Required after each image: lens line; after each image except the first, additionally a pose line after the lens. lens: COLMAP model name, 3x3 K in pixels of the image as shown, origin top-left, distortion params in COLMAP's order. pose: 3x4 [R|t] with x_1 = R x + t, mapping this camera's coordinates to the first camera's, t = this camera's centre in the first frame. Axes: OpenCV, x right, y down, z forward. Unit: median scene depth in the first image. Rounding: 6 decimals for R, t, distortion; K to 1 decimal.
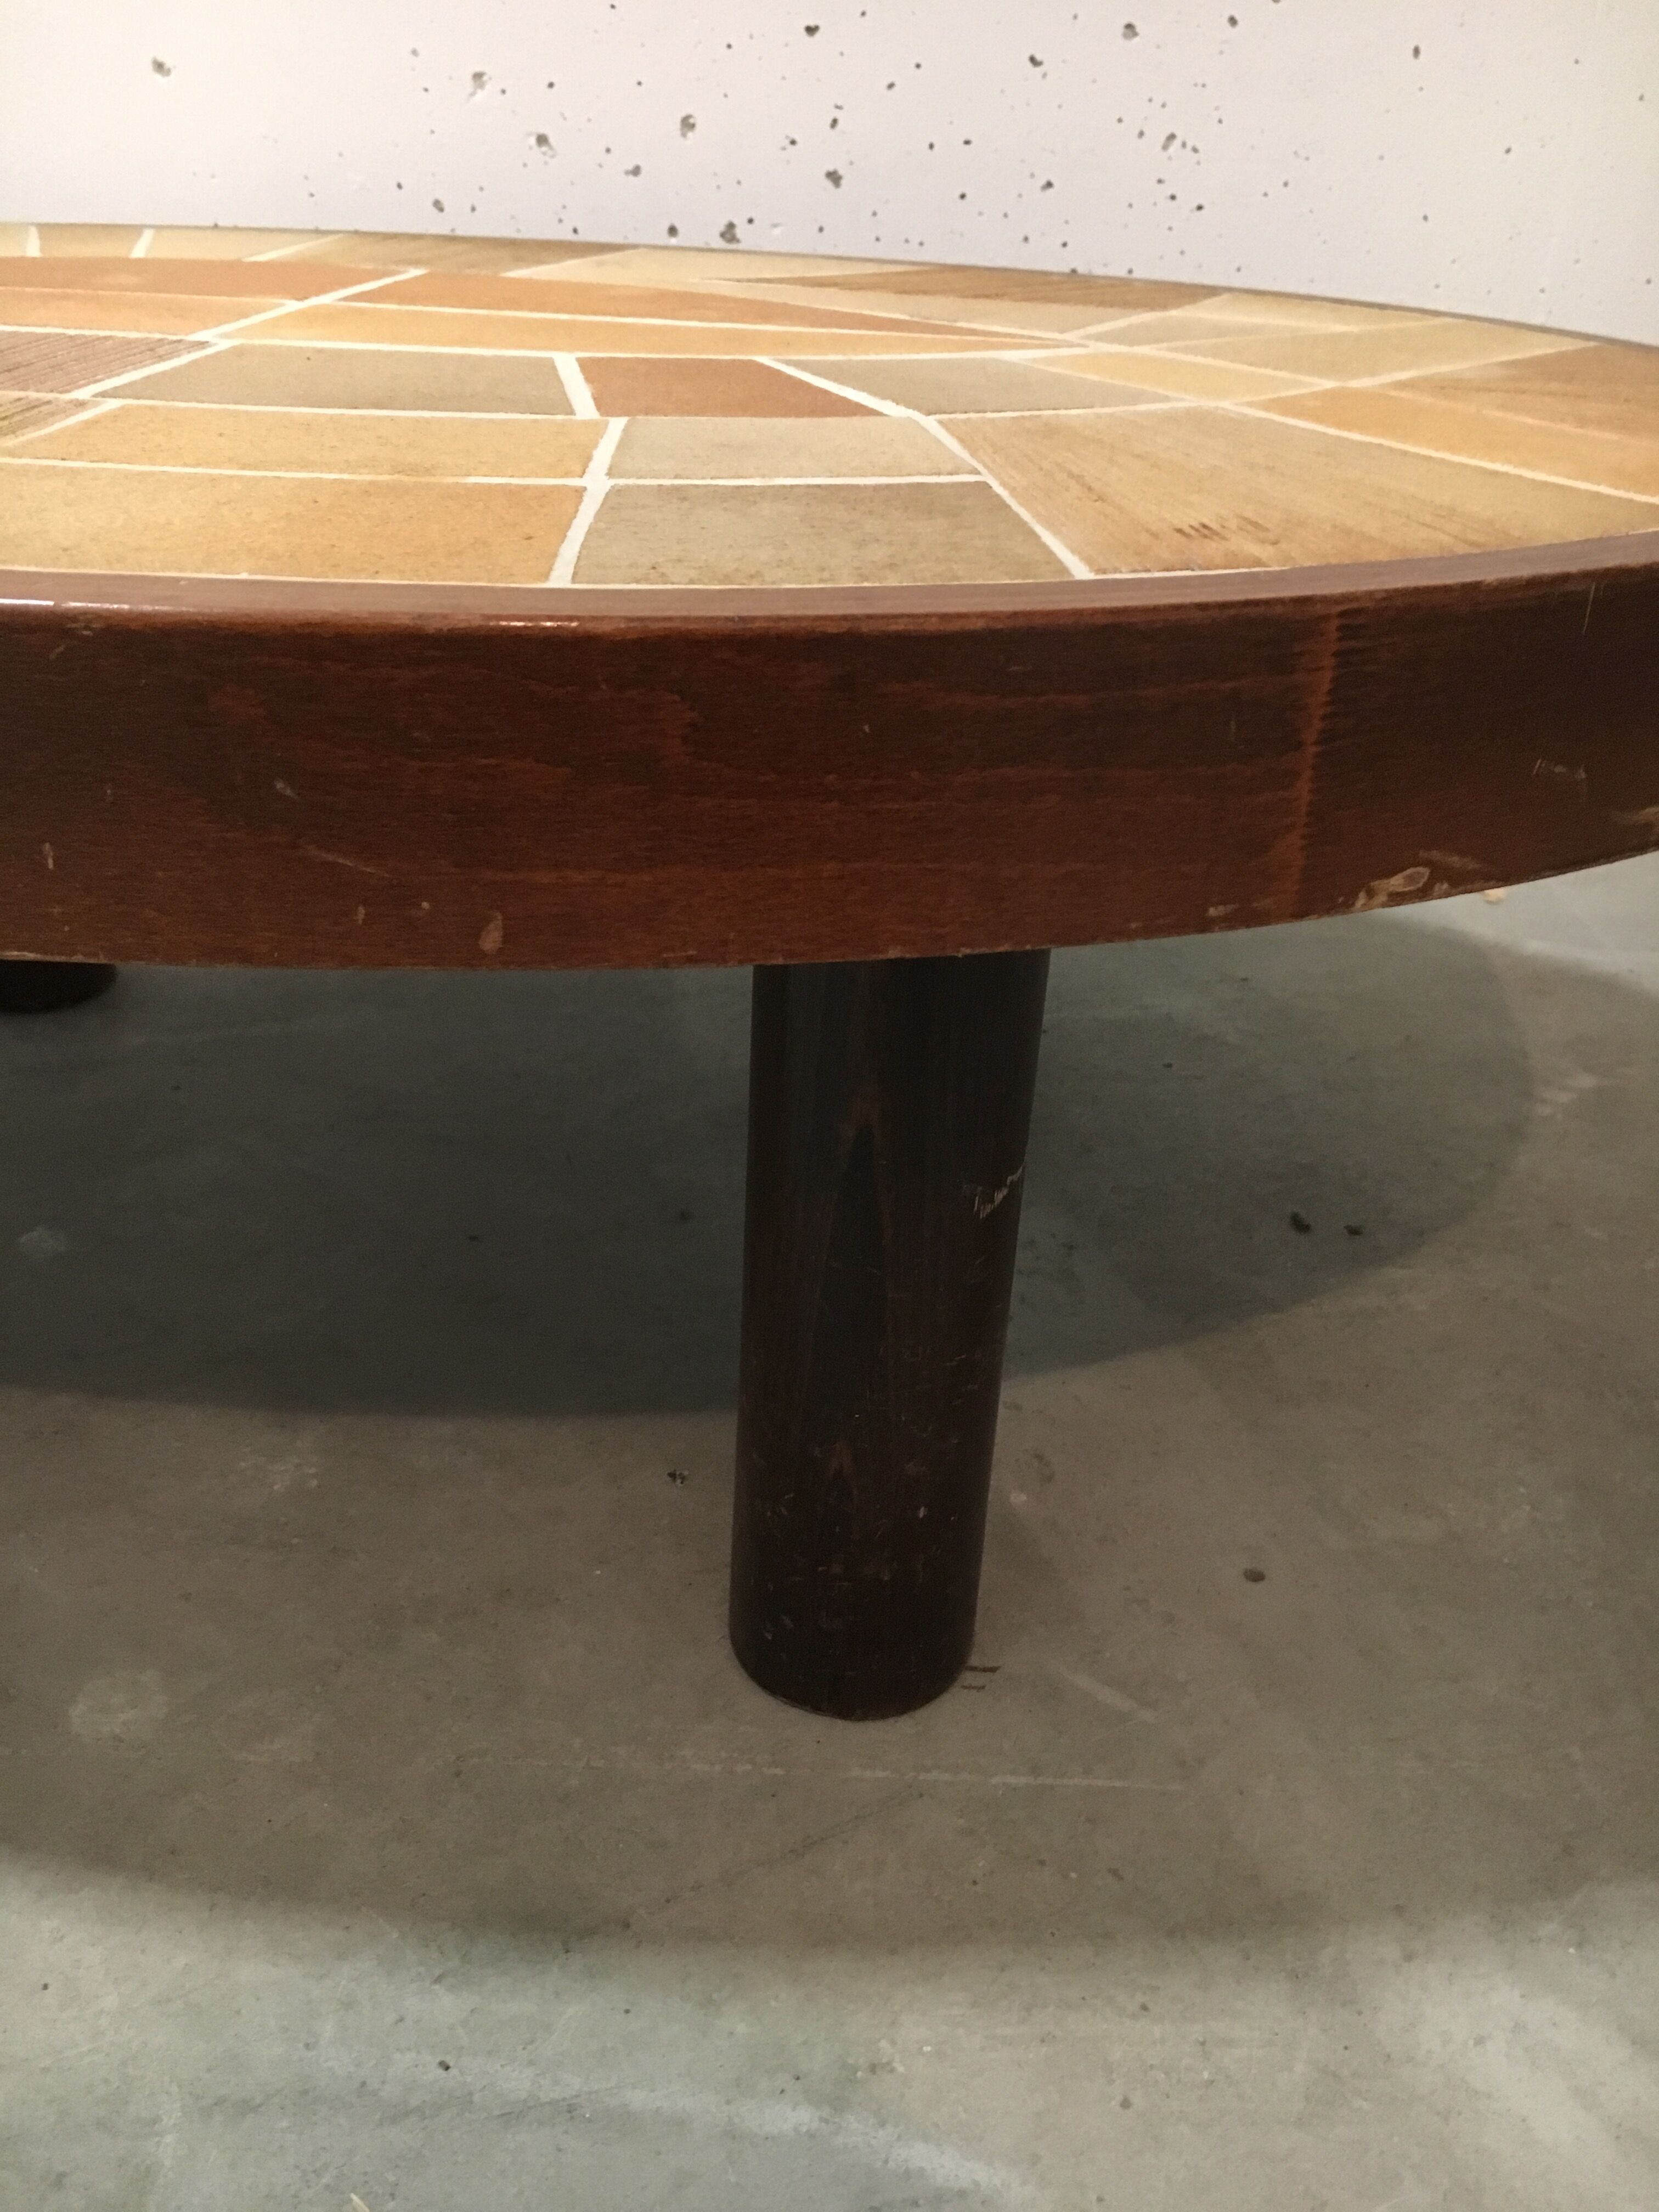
lens RADIAL K [[1913.9, 0, 829.5], [0, 1913.9, 1106.0], [0, 0, 1]] dist [-0.002432, -0.005652]
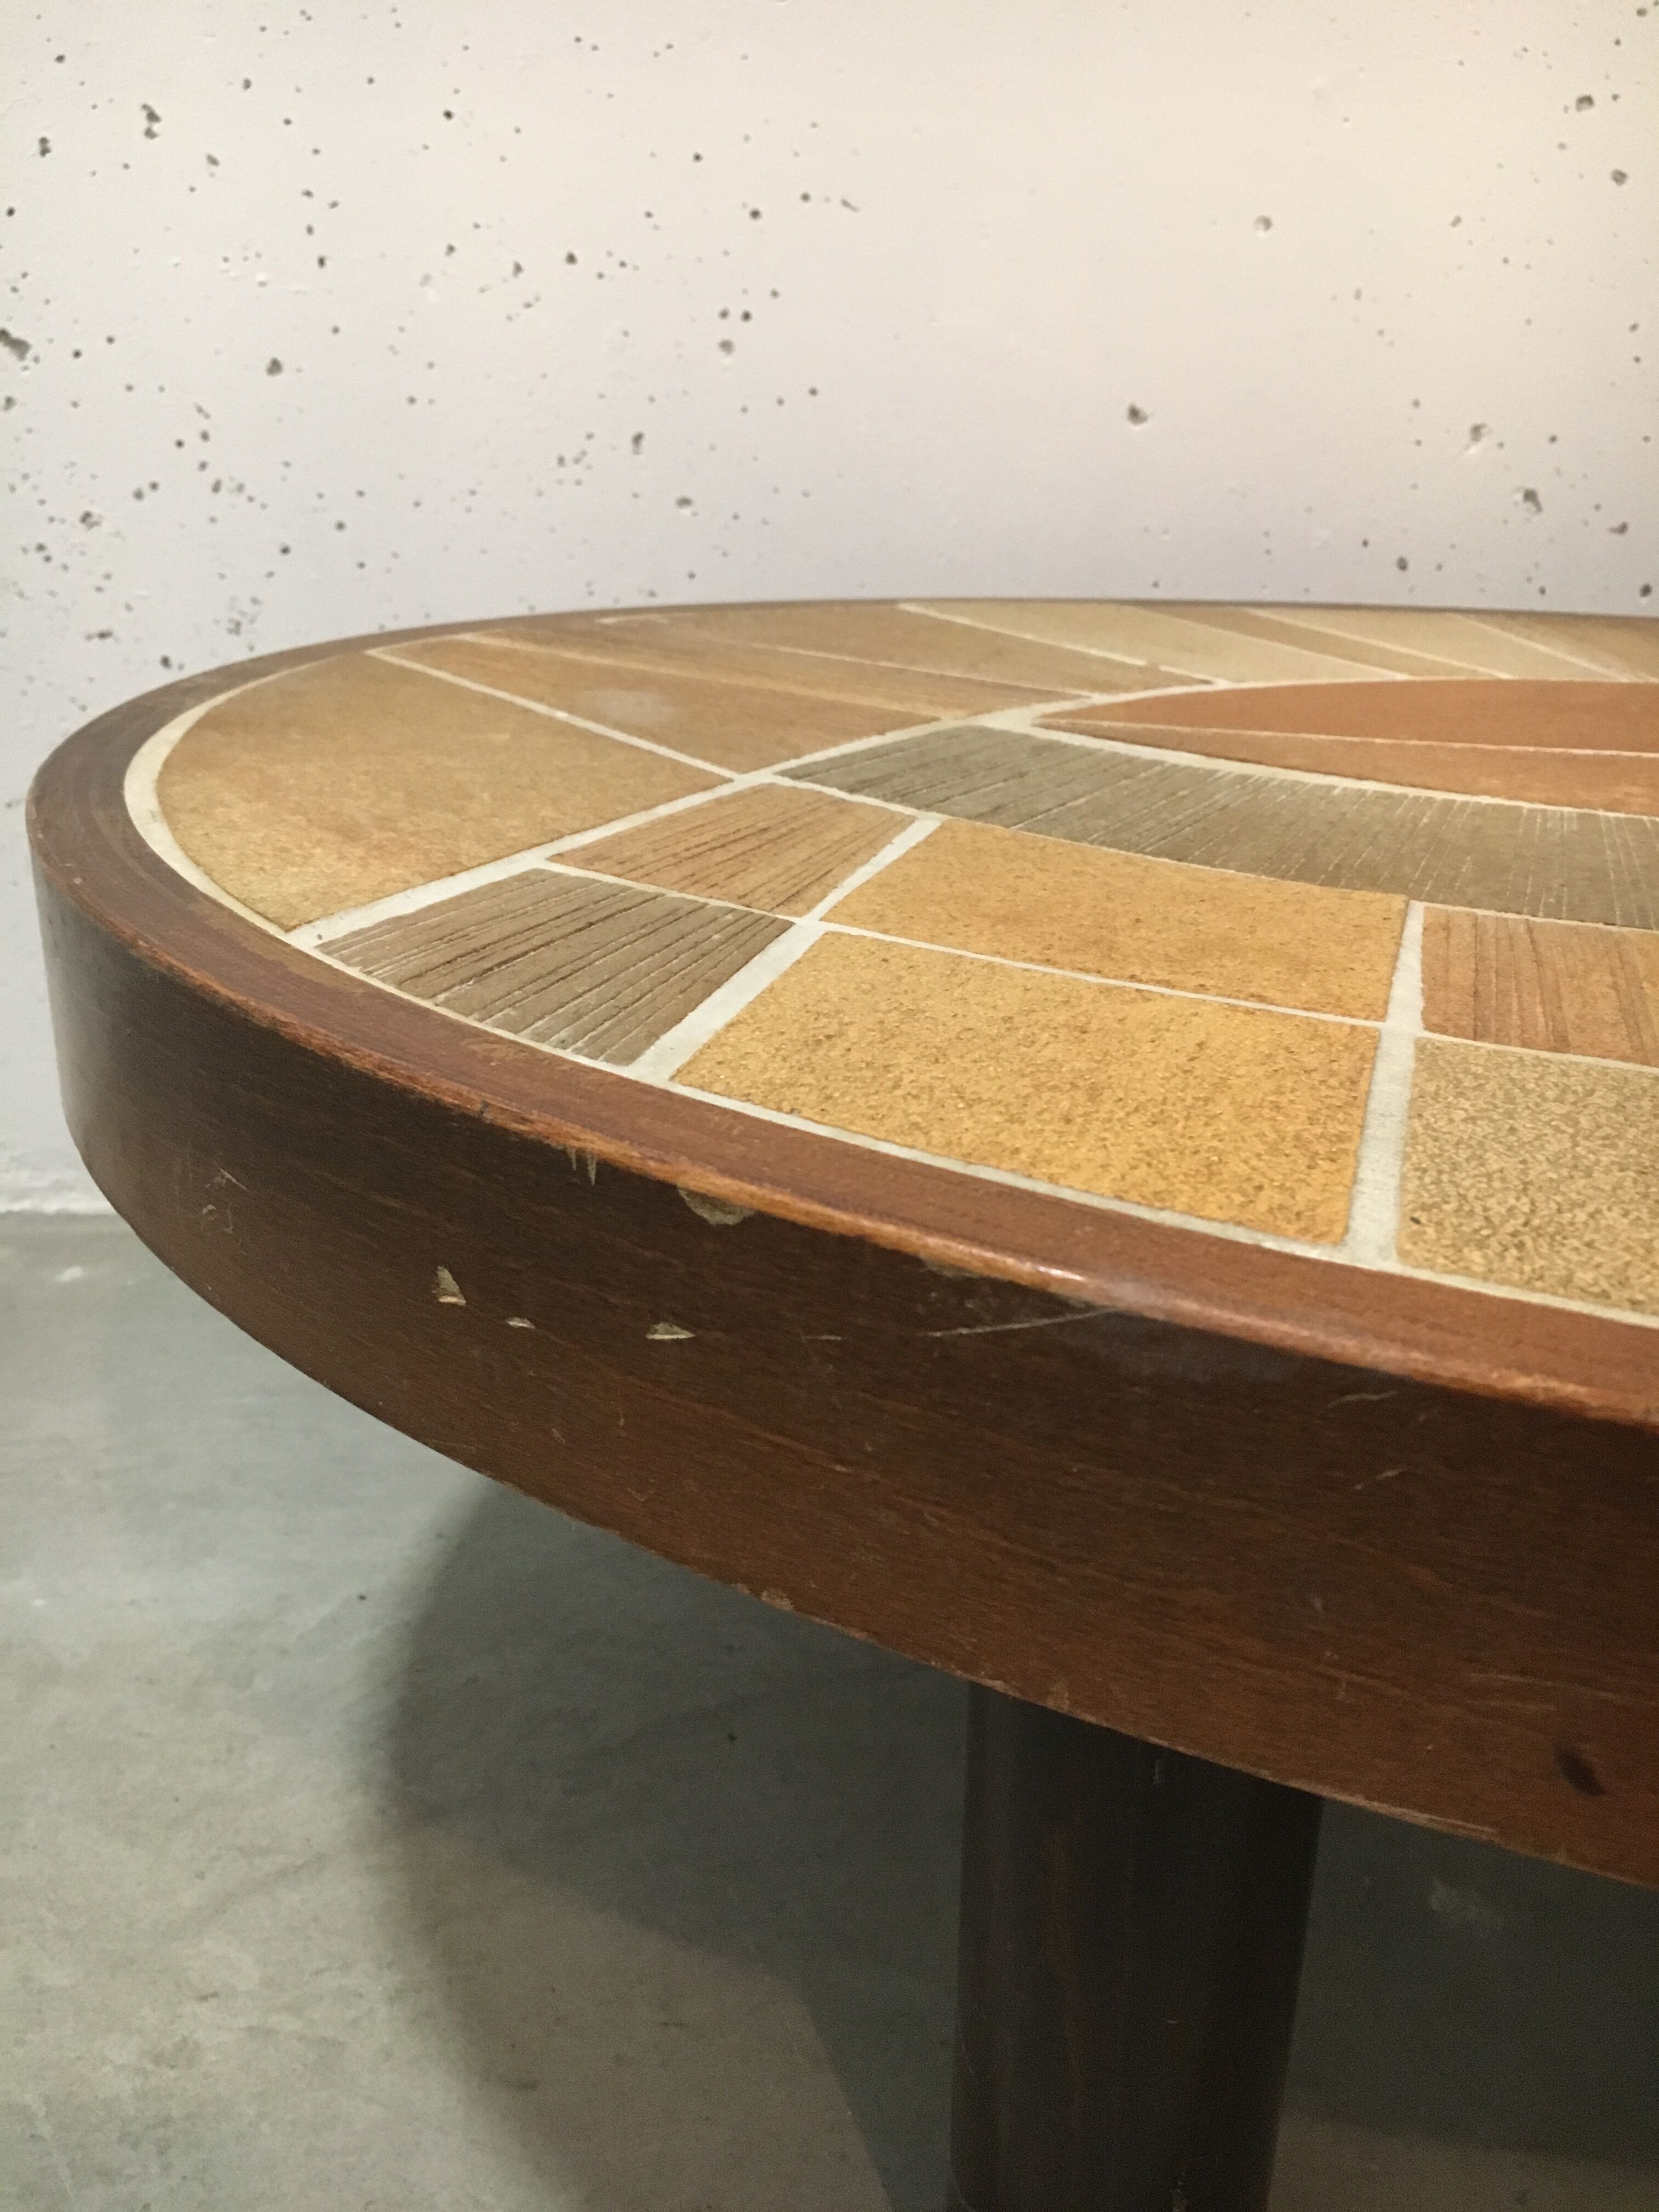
lens RADIAL K [[1913.9, 0, 829.5], [0, 1913.9, 1106.0], [0, 0, 1]] dist [-0.002432, -0.005652]
pose [[0.996419, -0.020654, 0.081987, -1.038332], [0.029922, 0.993090, -0.113475, -0.241889], [-0.079076, 0.115522, 0.990152, 0.320767]]
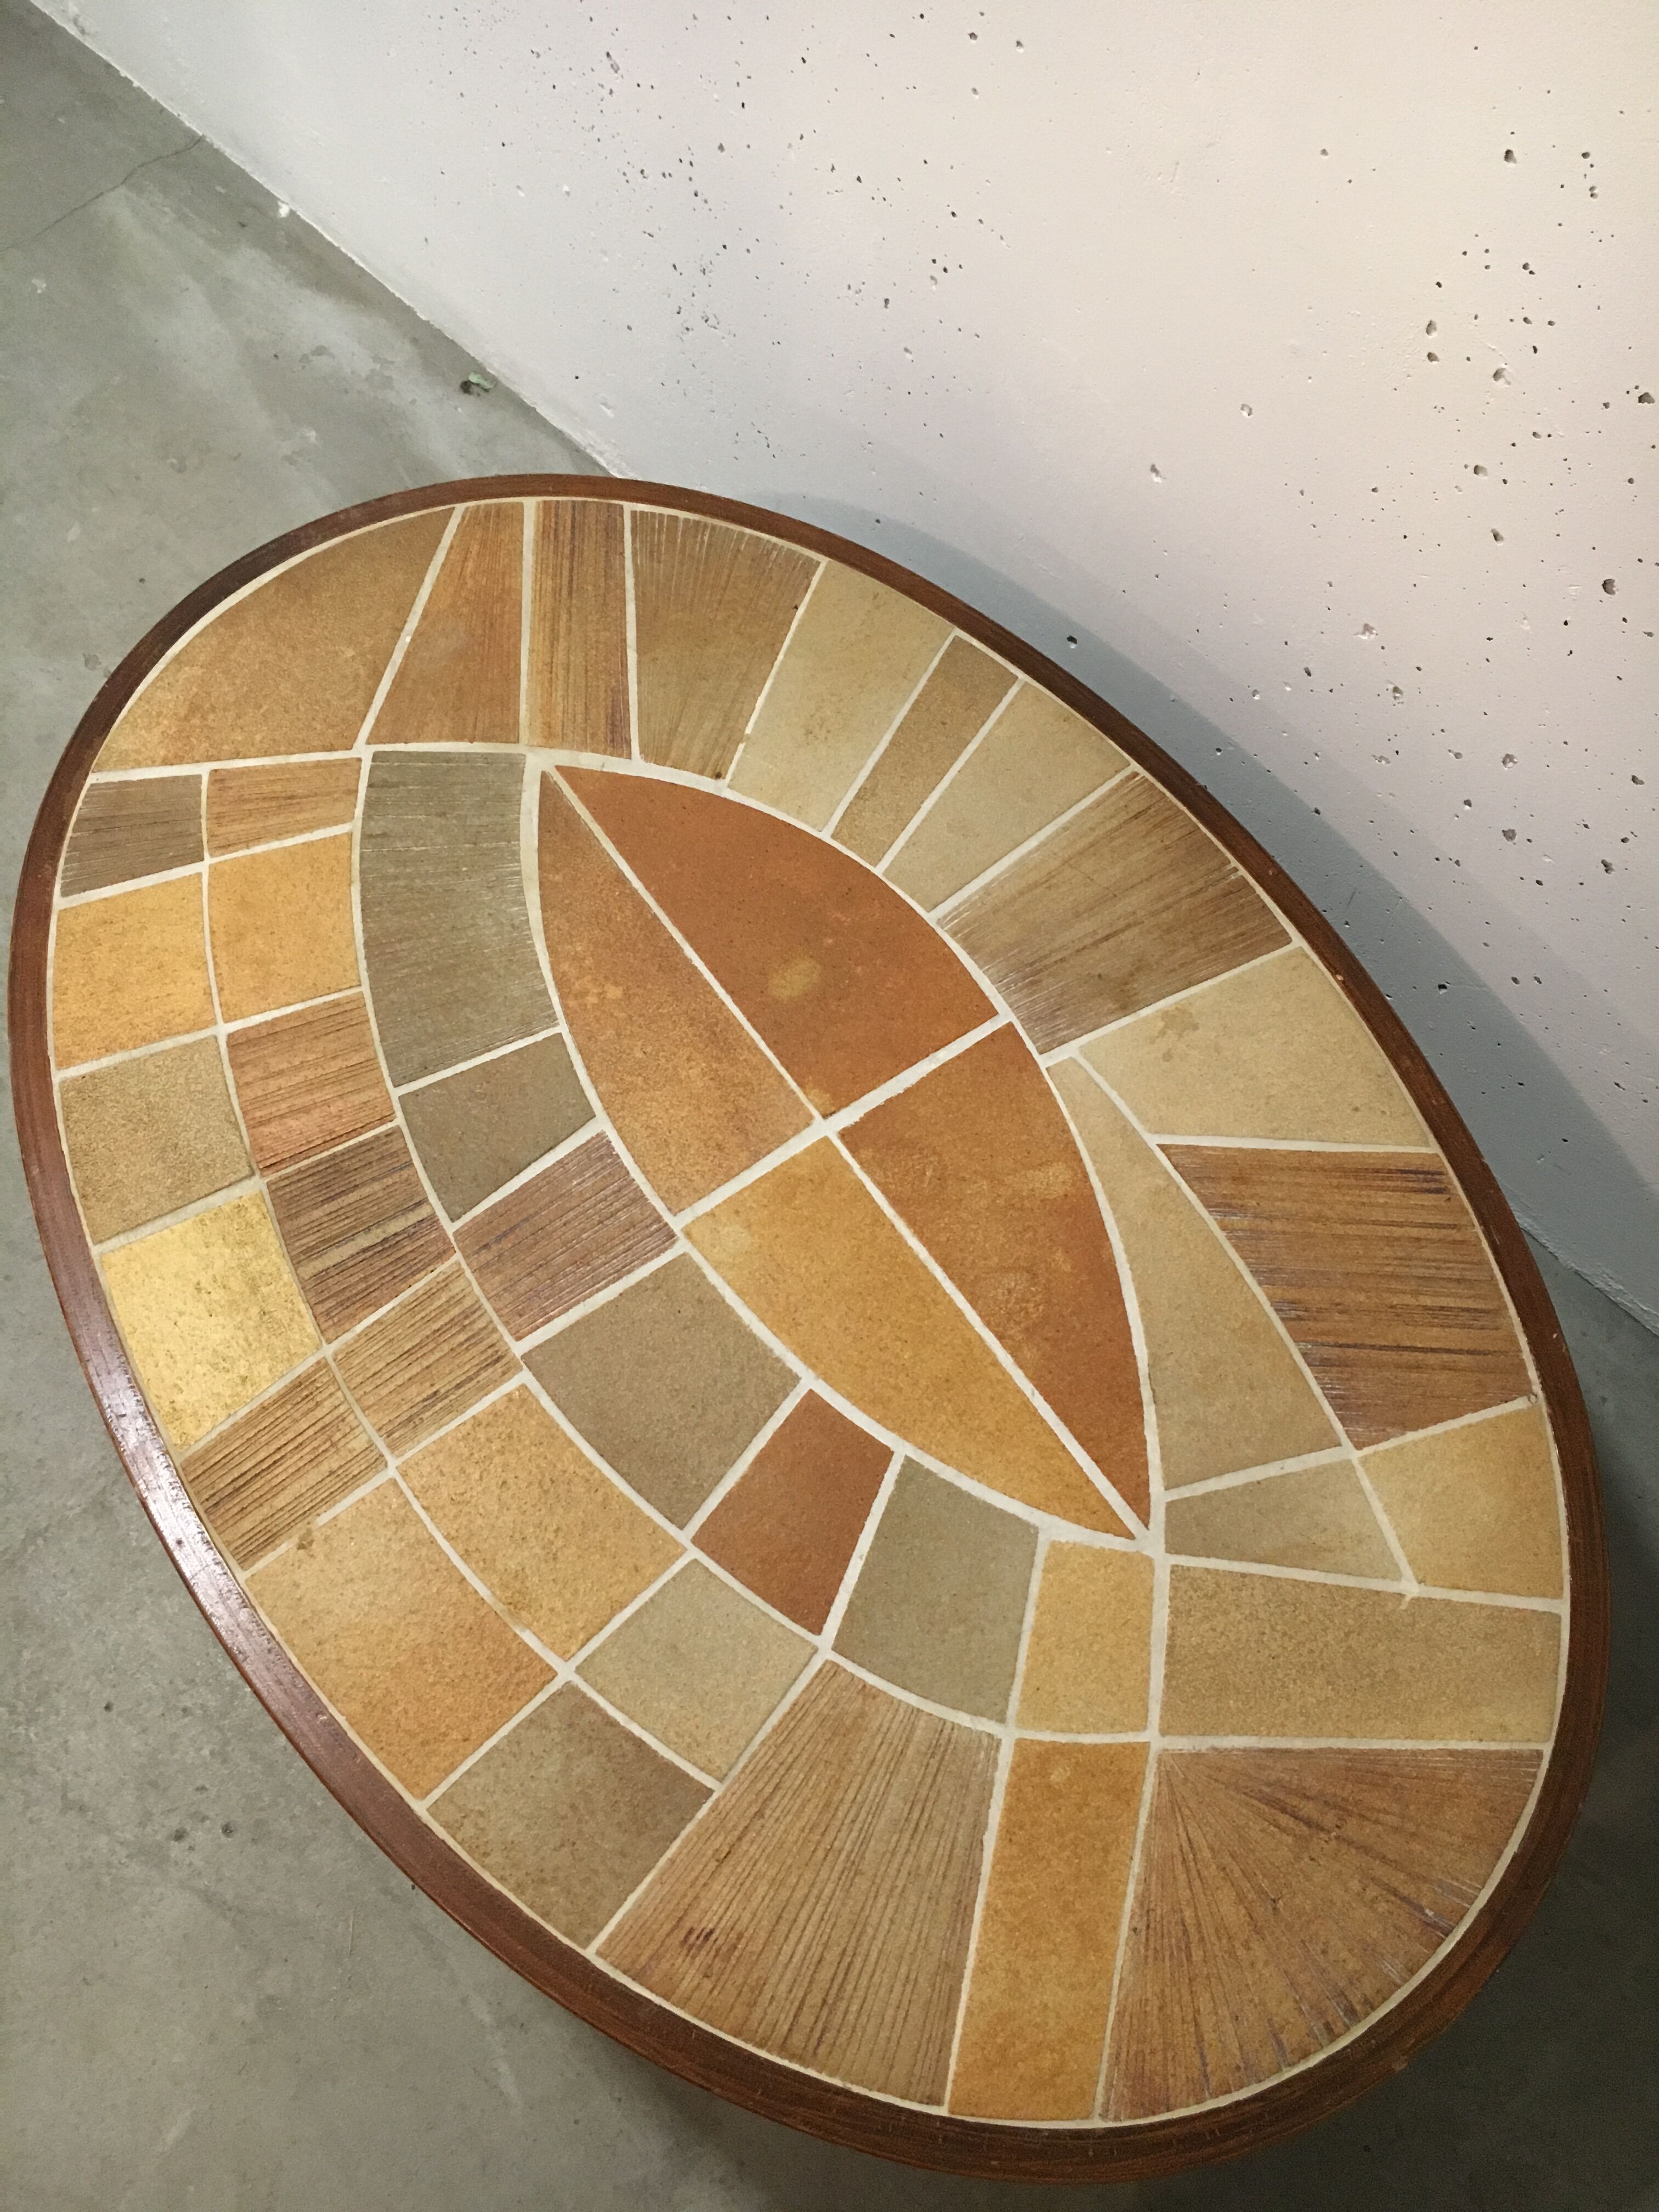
lens RADIAL K [[1868.6, 0, 829.5], [0, 1868.6, 1106.0], [0, 0, 1]] dist [0.082072, -0.116910]
pose [[0.676292, 0.654667, -0.337699, 0.284676], [-0.369864, 0.698241, 0.612911, -1.649489], [0.637048, -0.289604, 0.714352, -0.107742]]
